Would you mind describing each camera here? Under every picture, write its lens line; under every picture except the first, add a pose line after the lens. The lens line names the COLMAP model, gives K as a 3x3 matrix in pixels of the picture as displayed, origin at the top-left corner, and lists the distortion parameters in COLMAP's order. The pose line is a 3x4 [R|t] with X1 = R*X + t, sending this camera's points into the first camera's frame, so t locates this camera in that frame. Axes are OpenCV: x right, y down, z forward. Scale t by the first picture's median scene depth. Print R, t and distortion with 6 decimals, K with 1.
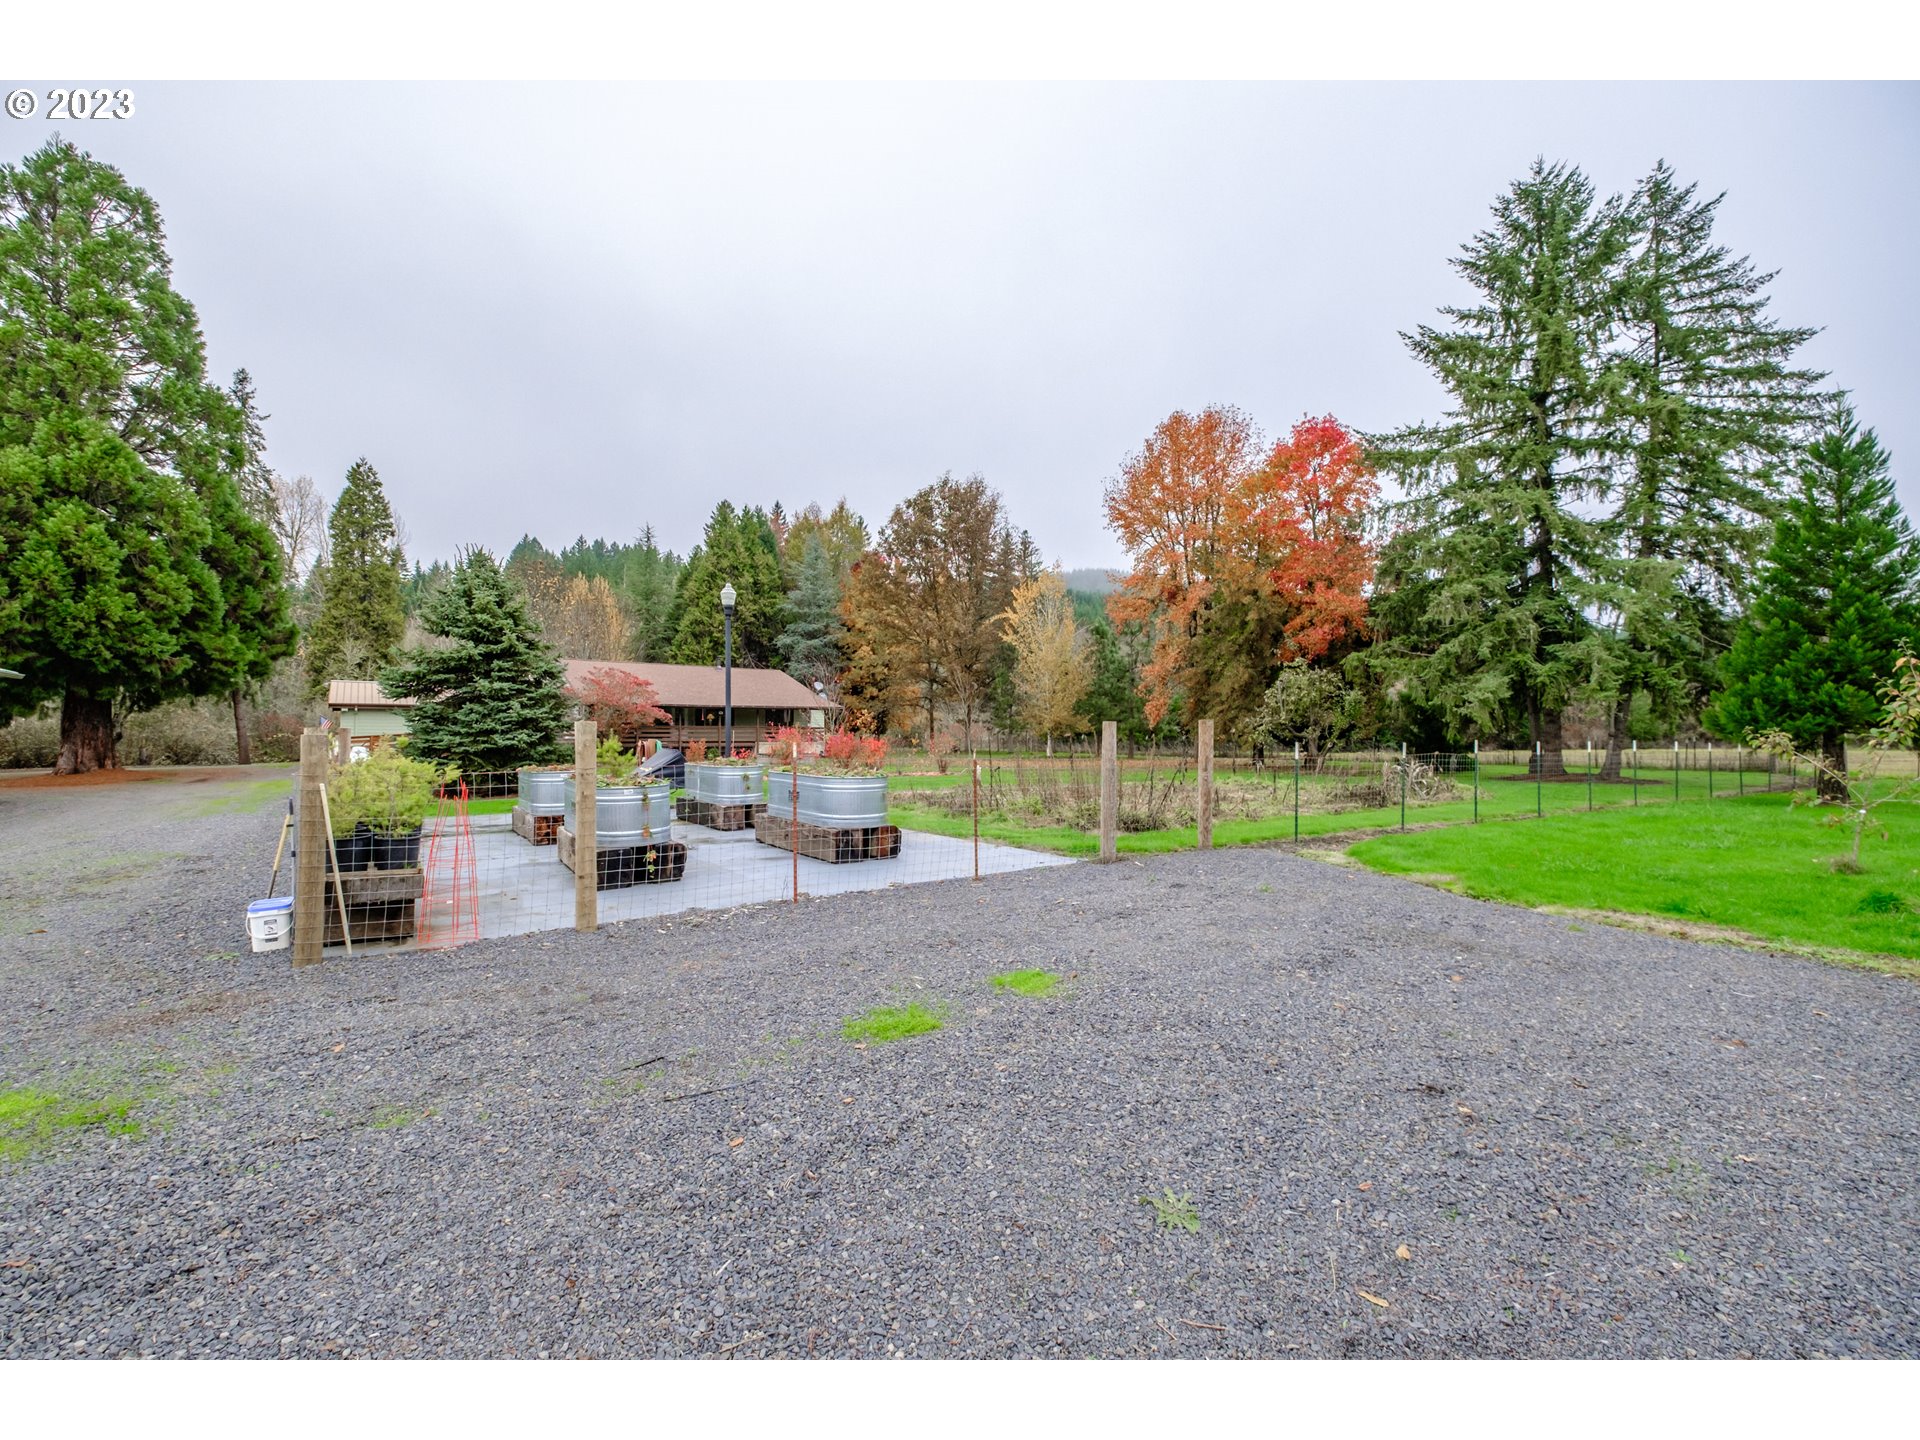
lens RADIAL K [[834.0, 0, 944.2], [0, 834.0, 723.1], [0, 0, 1]] dist [-0.010167, 0.000881]
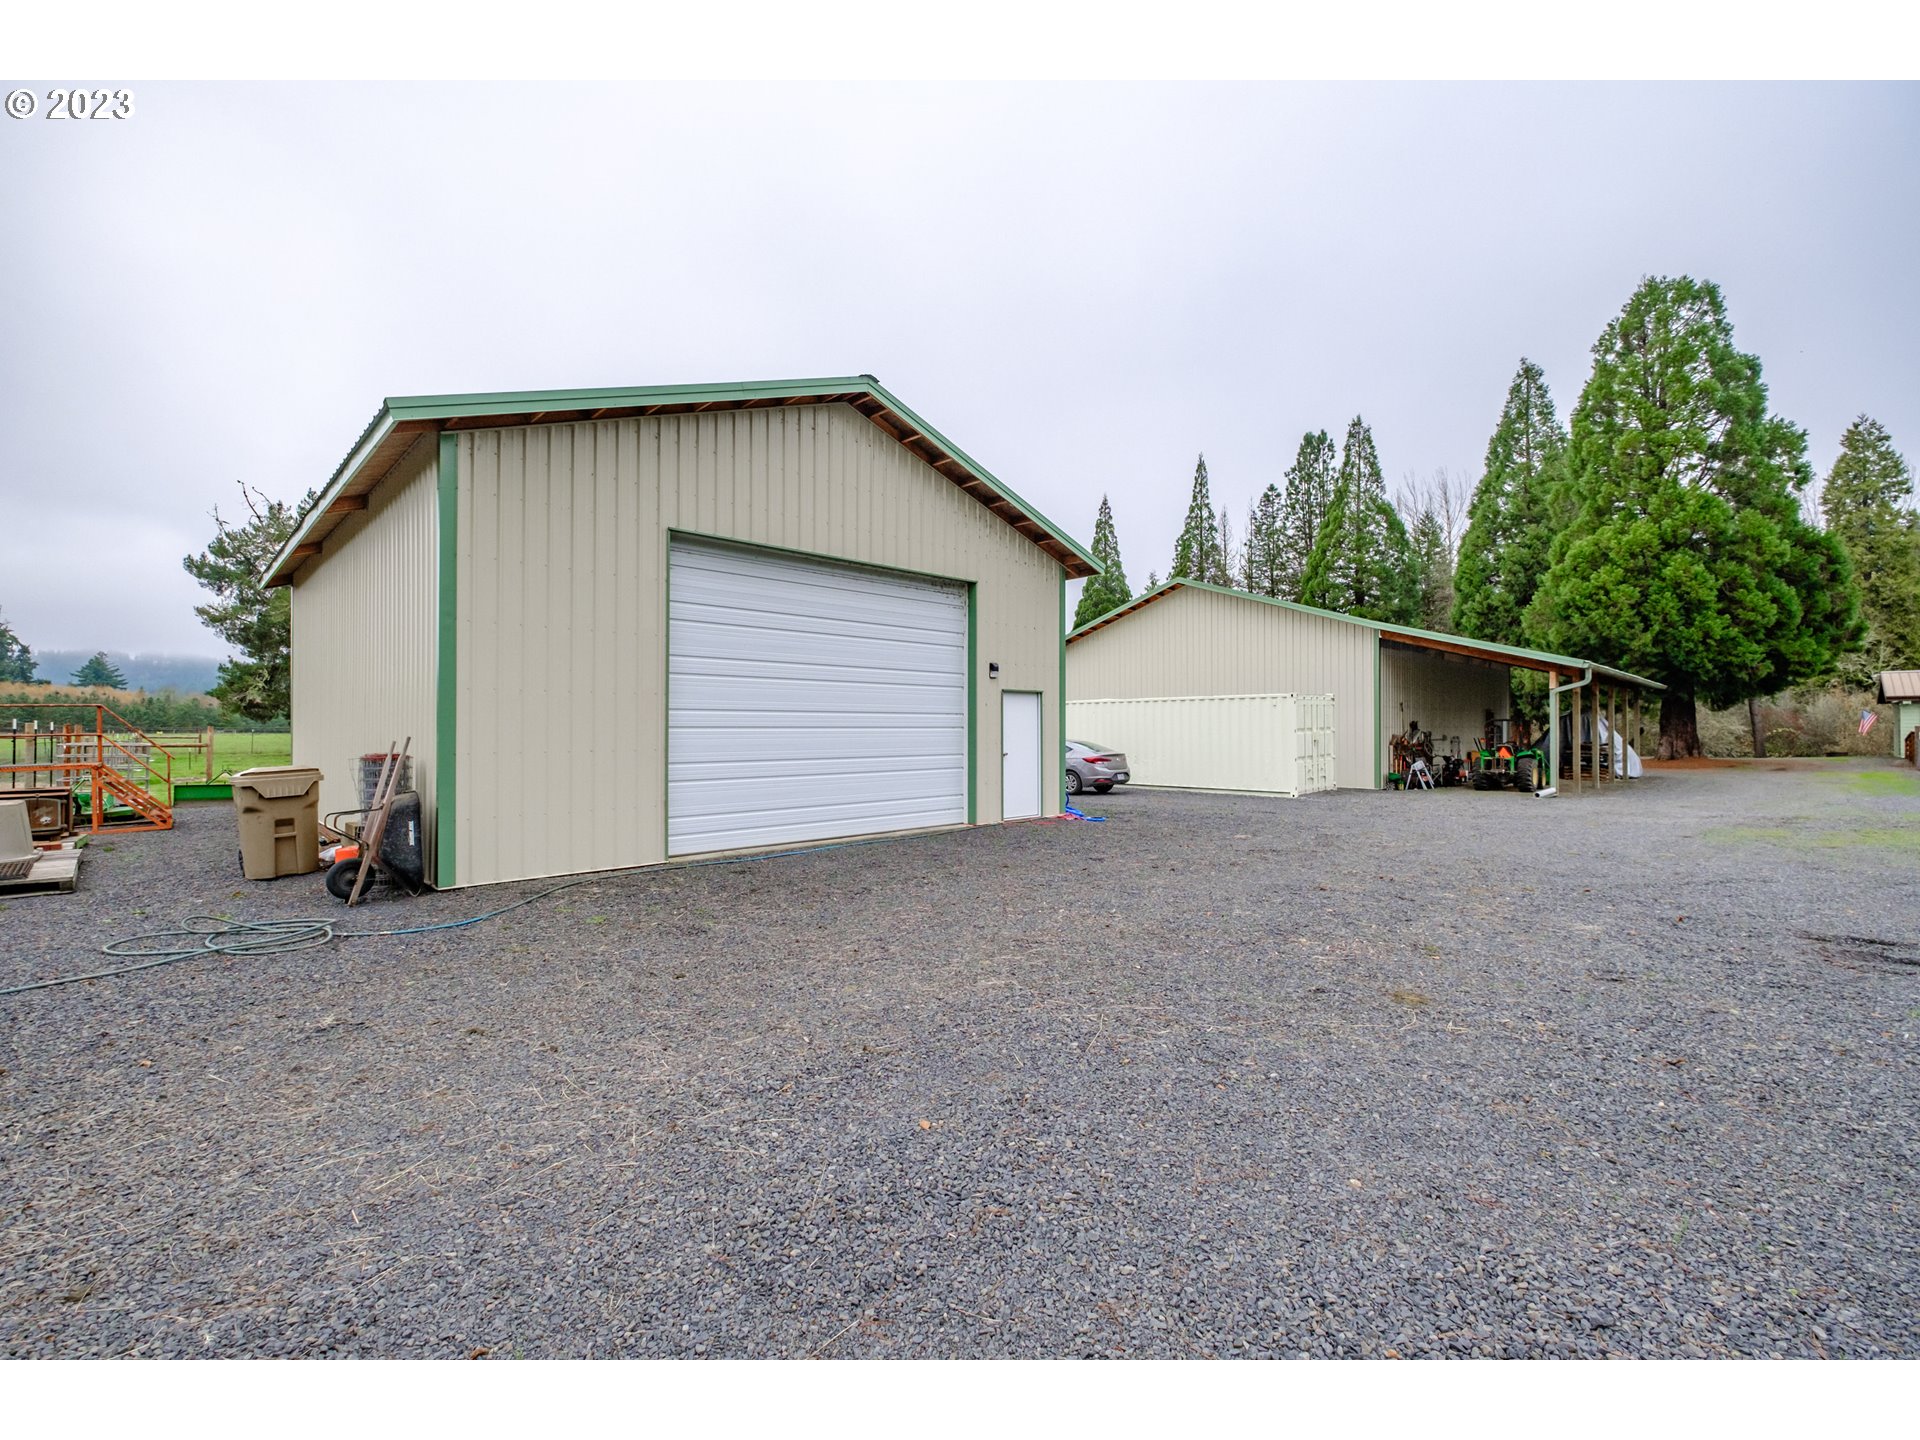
lens RADIAL K [[834.0, 0, 944.2], [0, 834.0, 723.1], [0, 0, 1]] dist [-0.010167, 0.000881]
pose [[0.144391, -0.010423, -0.989466, 0.067817], [0.015640, 0.999844, -0.008250, -0.003295], [0.989397, -0.014284, 0.144532, -0.330411]]
